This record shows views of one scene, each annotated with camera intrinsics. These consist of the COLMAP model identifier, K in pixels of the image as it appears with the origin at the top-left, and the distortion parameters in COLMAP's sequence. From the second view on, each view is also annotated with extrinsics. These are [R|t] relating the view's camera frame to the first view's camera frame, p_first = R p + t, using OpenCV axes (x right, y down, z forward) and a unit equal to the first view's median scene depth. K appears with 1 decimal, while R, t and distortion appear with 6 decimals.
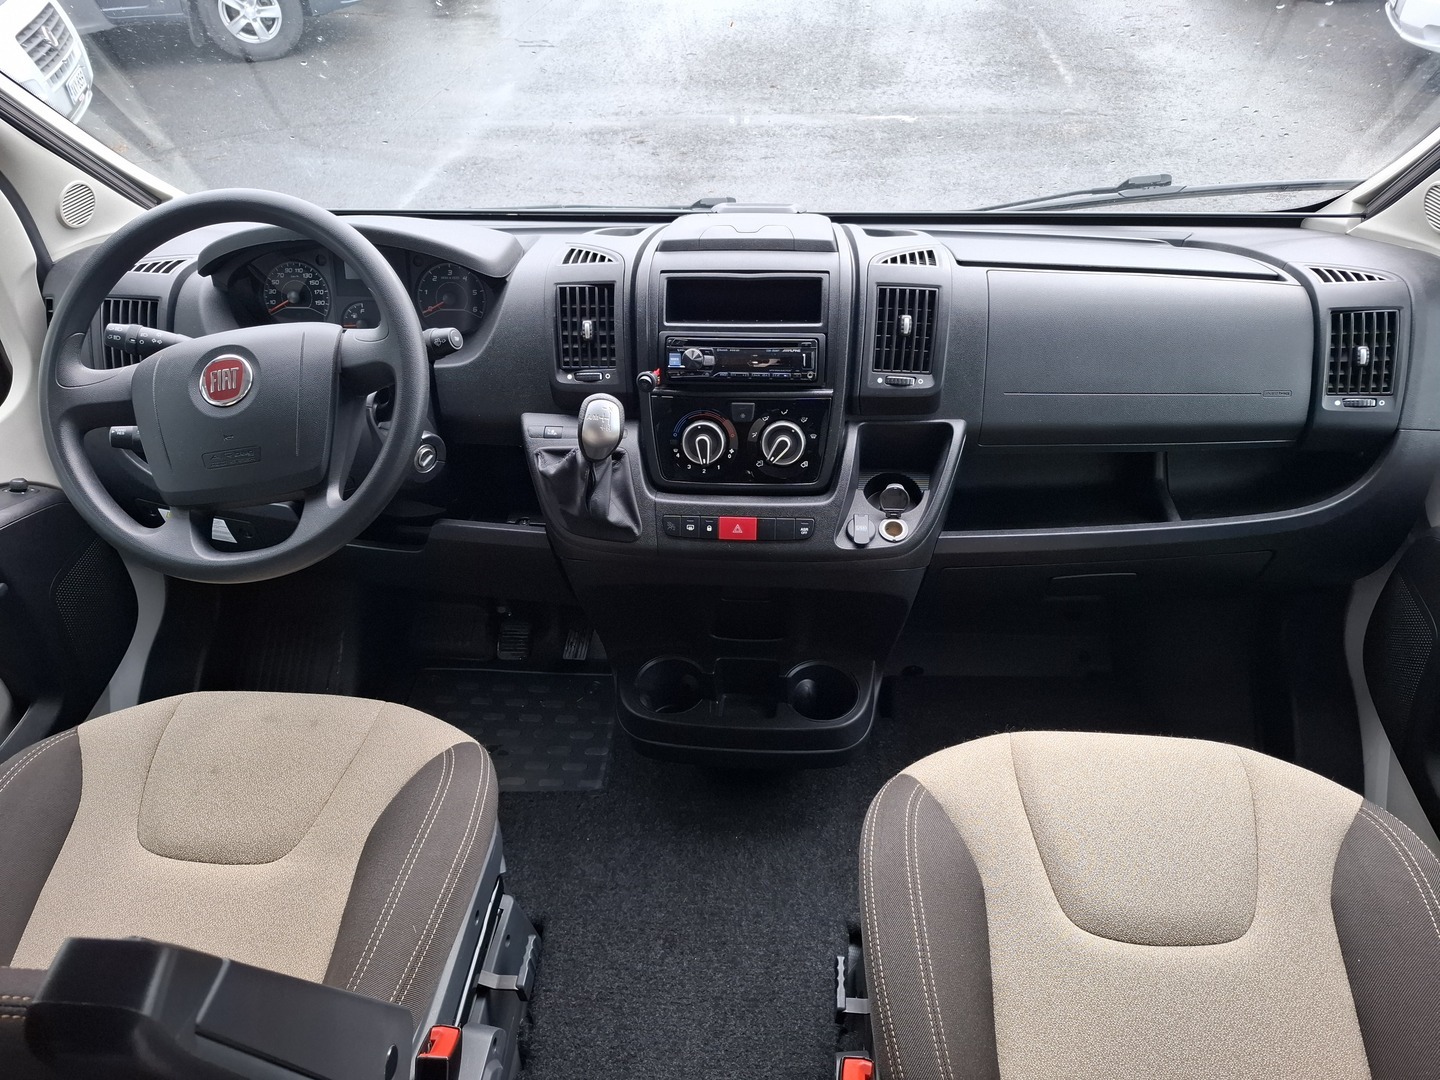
lens RADIAL K [[1007.5, 0, 731.6], [0, 1007.5, 552.6], [0, 0, 1]] dist [0.069810, -0.074435]
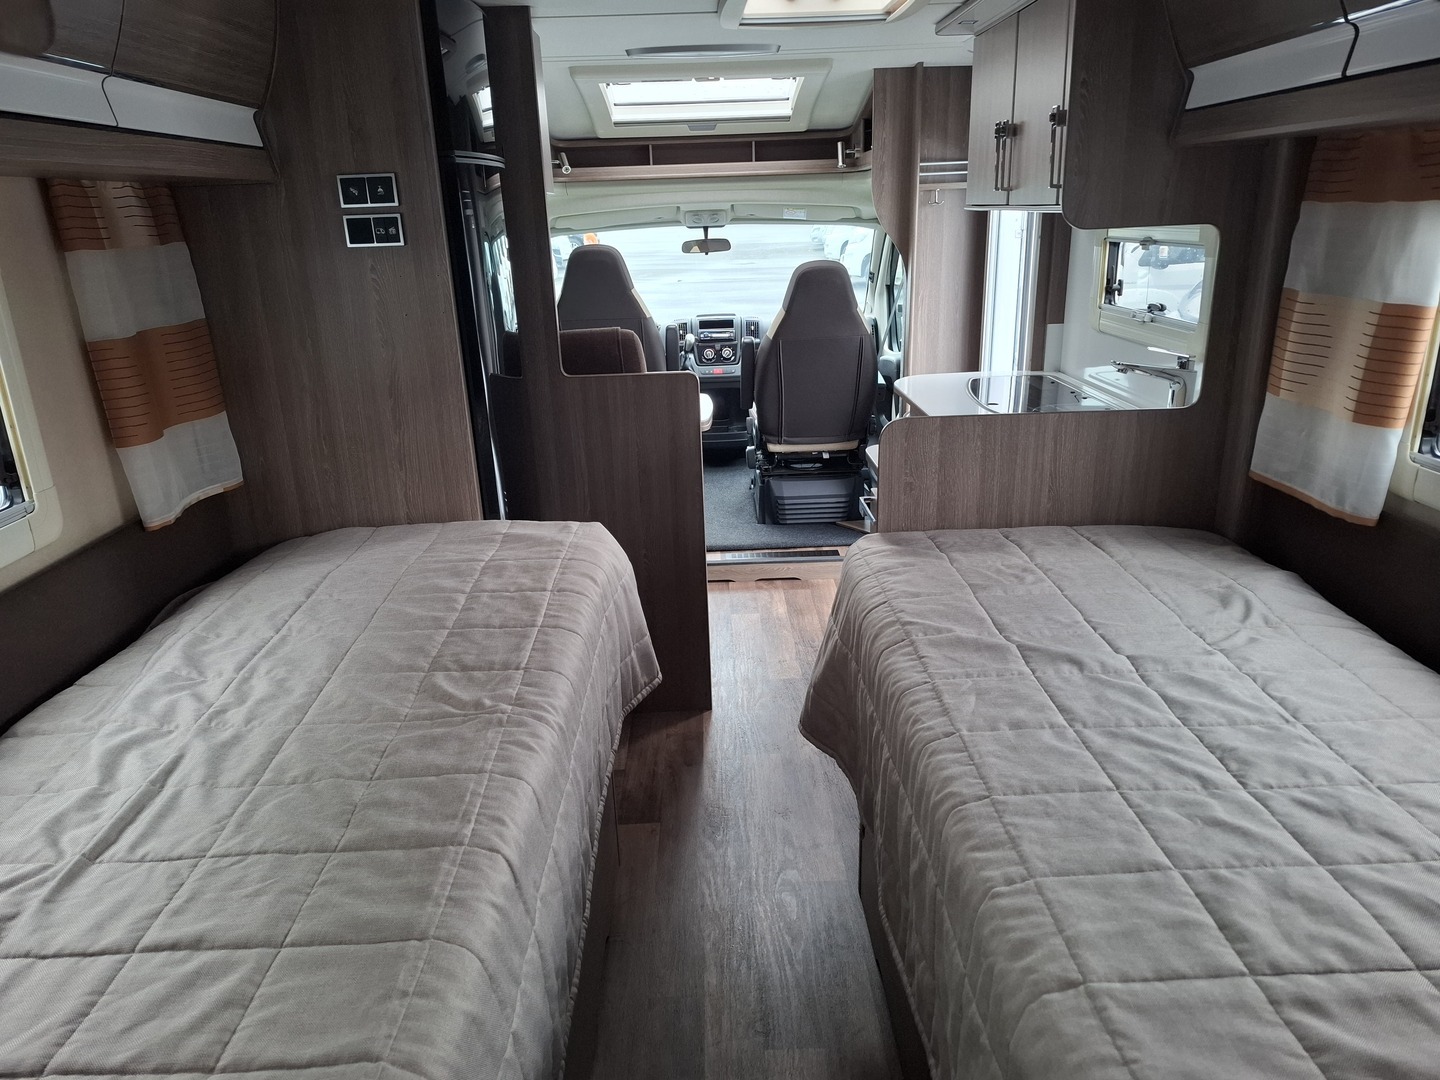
lens RADIAL K [[1007.0, 0, 716.9], [0, 1007.0, 580.3], [0, 0, 1]] dist [0.001567, -0.002577]
pose [[0.995679, -0.039097, 0.084233, -0.399358], [0.063299, 0.949425, -0.307548, 2.166453], [-0.067949, 0.311551, 0.947797, -2.833343]]
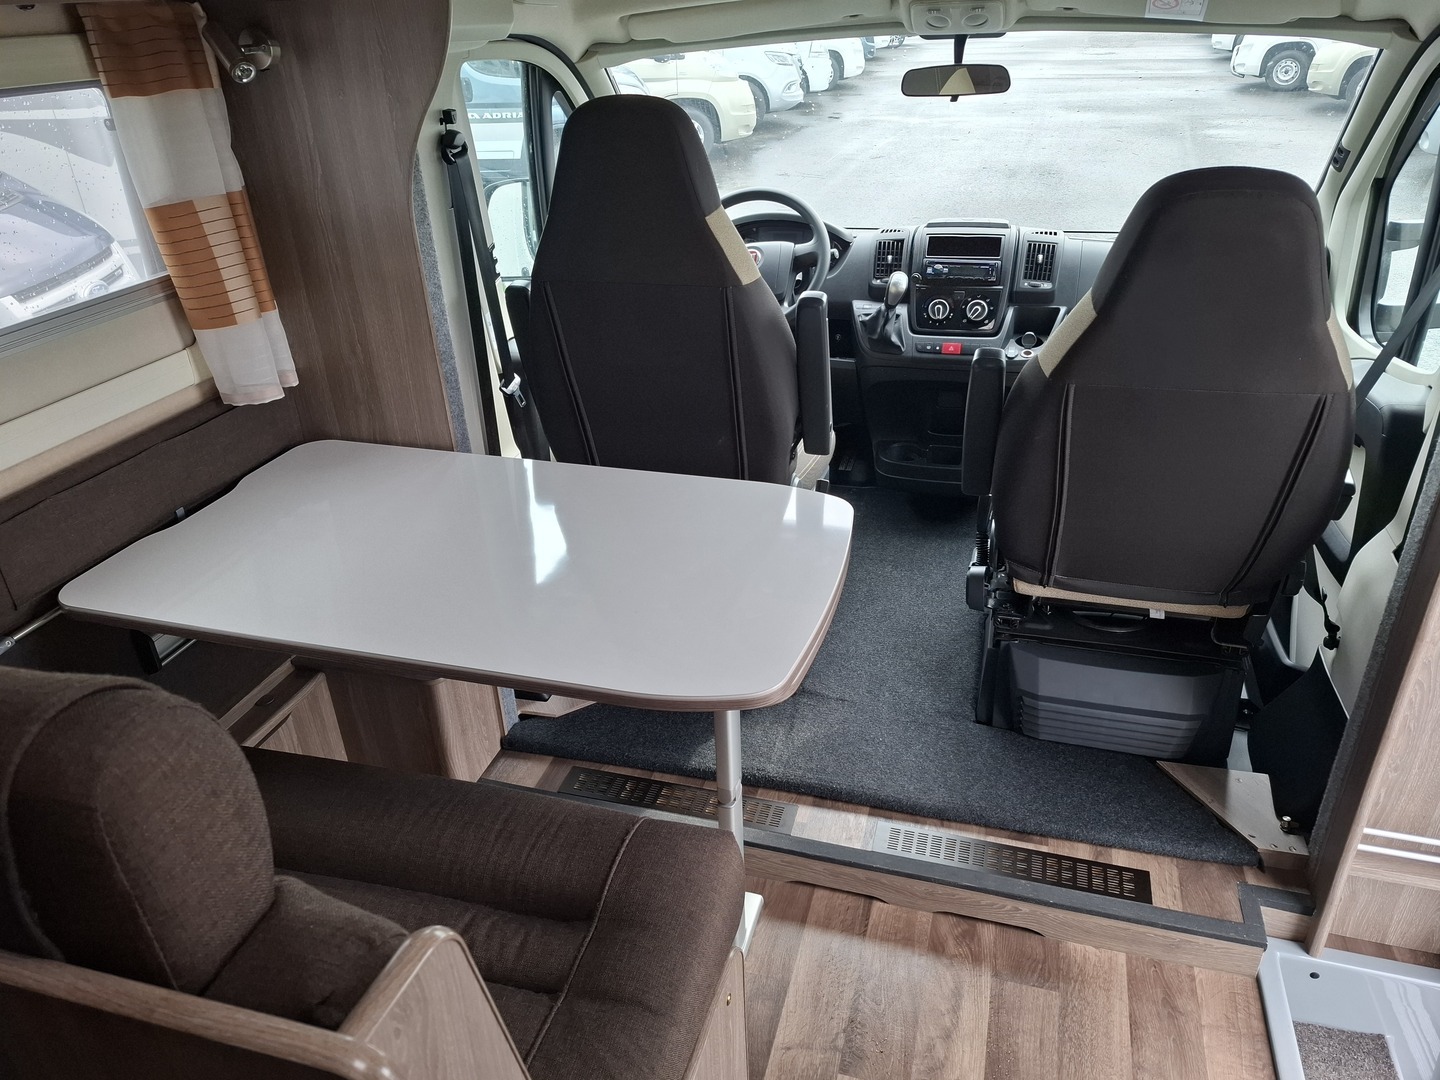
lens RADIAL K [[1007.5, 0, 716.2], [0, 1007.5, 542.9], [0, 0, 1]] dist [0.069810, -0.074435]
pose [[0.977611, 0.088741, -0.190791, -0.035359], [-0.119768, 0.980184, -0.157780, 0.784815], [0.173009, 0.177098, 0.968867, -1.107406]]
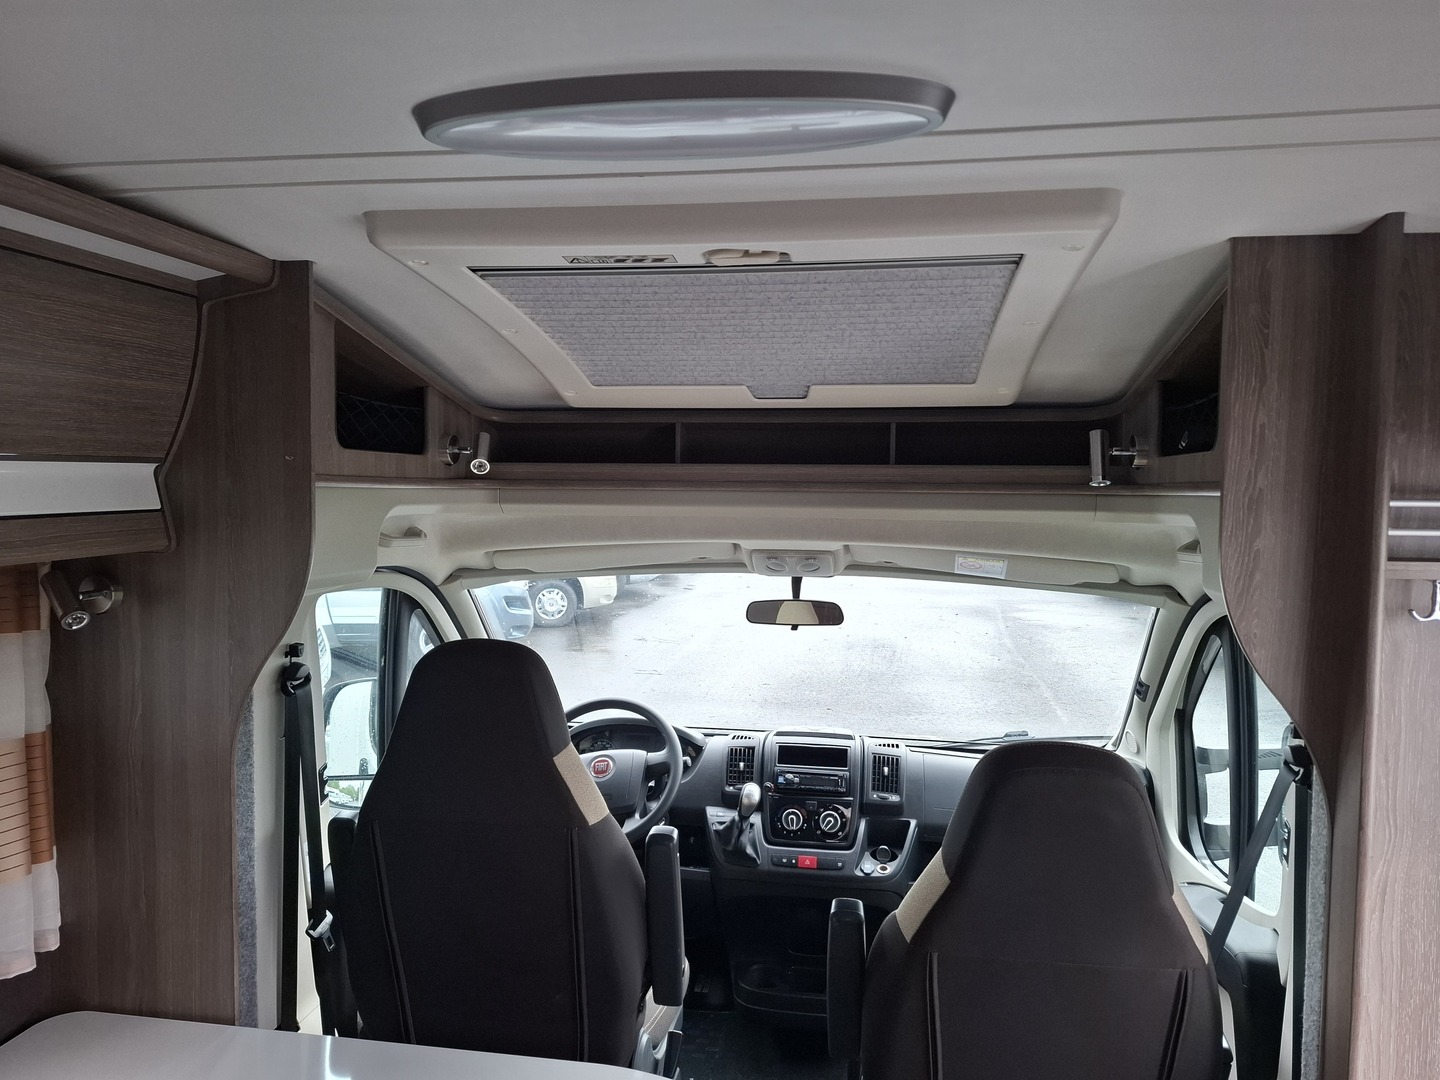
lens RADIAL K [[1007.5, 0, 716.6], [0, 1007.5, 522.4], [0, 0, 1]] dist [0.069810, -0.074435]
pose [[0.995984, 0.038114, -0.081015, -0.037844], [-0.078210, 0.810828, -0.580036, 0.638588], [0.043582, 0.584043, 0.810552, -1.116914]]
